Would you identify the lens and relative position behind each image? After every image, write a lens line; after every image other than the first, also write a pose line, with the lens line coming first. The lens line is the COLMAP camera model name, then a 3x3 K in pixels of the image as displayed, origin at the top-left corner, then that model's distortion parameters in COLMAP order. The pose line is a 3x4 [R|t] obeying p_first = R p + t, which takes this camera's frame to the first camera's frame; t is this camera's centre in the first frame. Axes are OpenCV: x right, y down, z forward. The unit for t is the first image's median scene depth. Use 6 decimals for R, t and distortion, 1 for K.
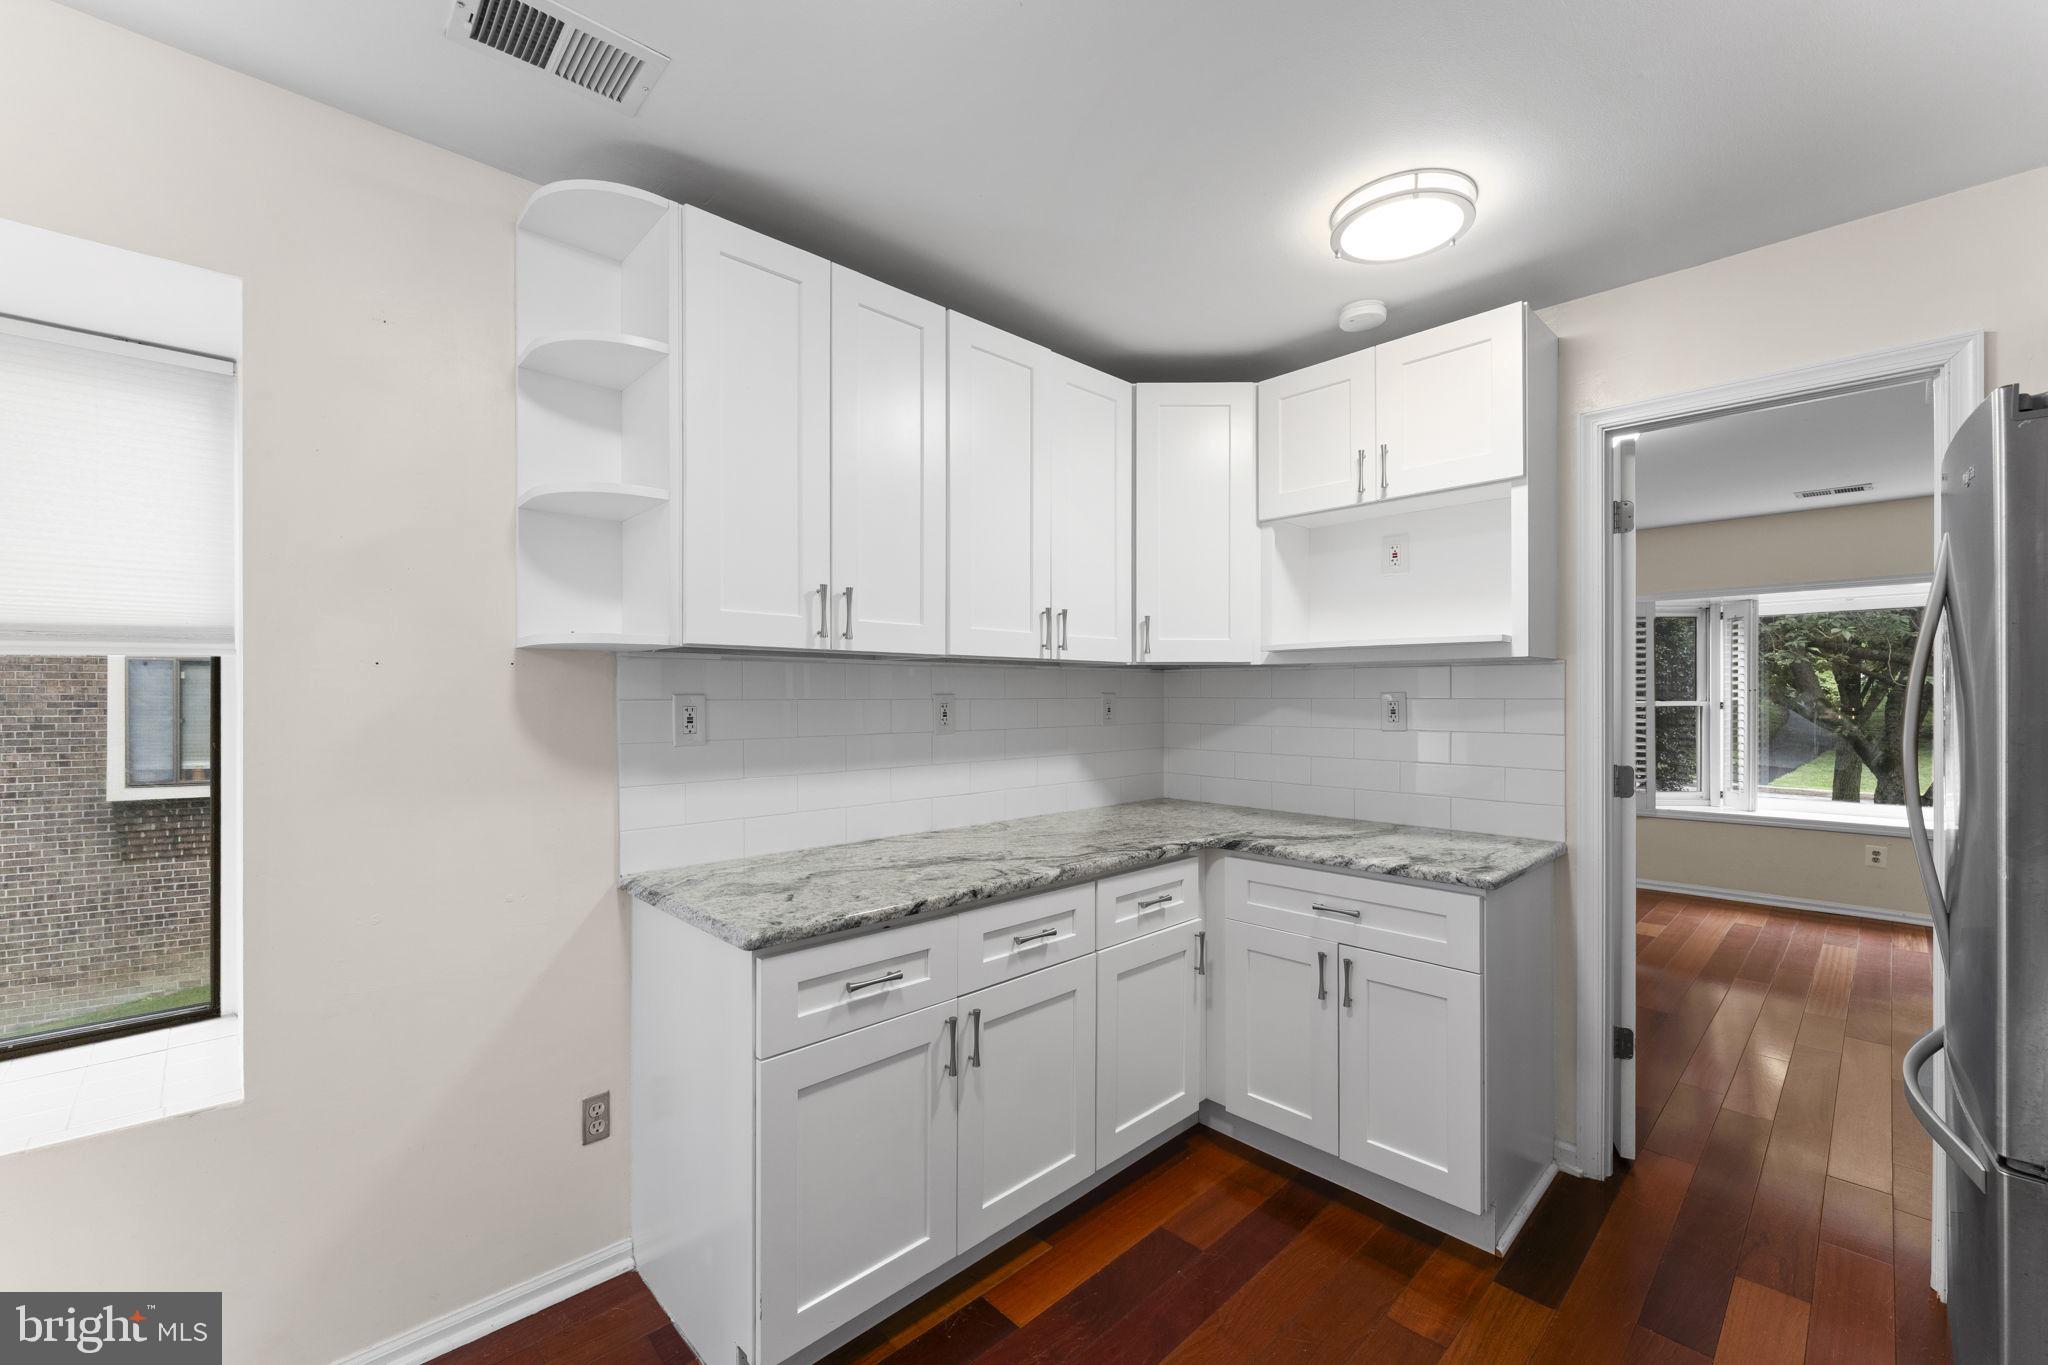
lens RADIAL K [[825.7, 0, 1008.3], [0, 825.7, 696.7], [0, 0, 1]] dist [0.002290, 0.000122]
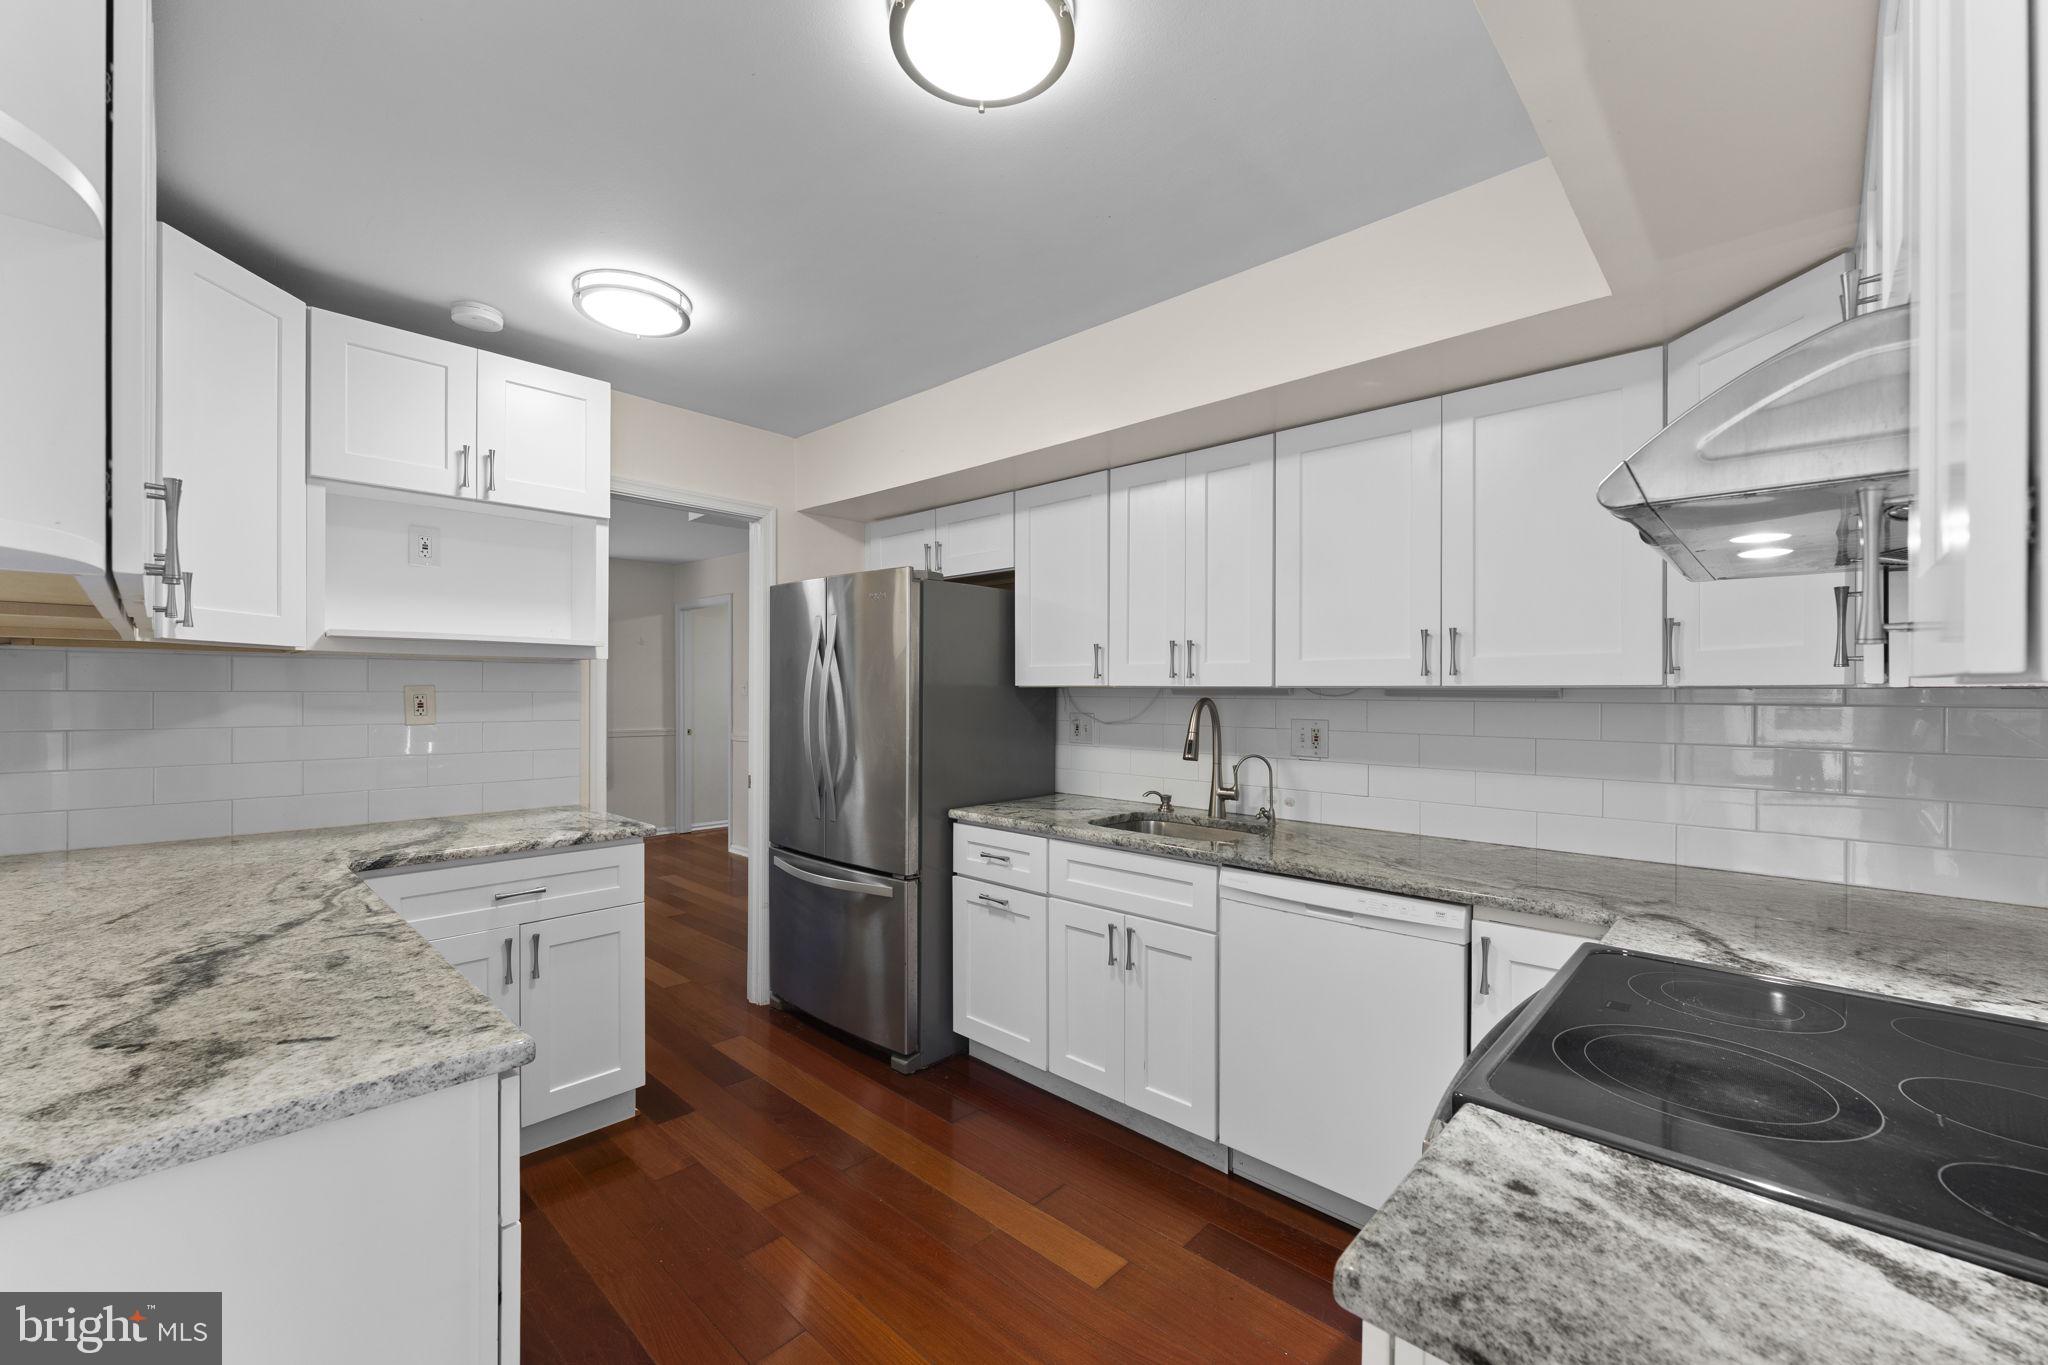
lens RADIAL K [[825.7, 0, 1020.4], [0, 825.7, 689.3], [0, 0, 1]] dist [0.002290, 0.000122]
pose [[-0.051077, 0.000362, 0.998695, -0.643281], [-0.002309, 0.999997, -0.000481, -0.001913], [-0.998692, -0.002330, -0.051076, 0.393965]]
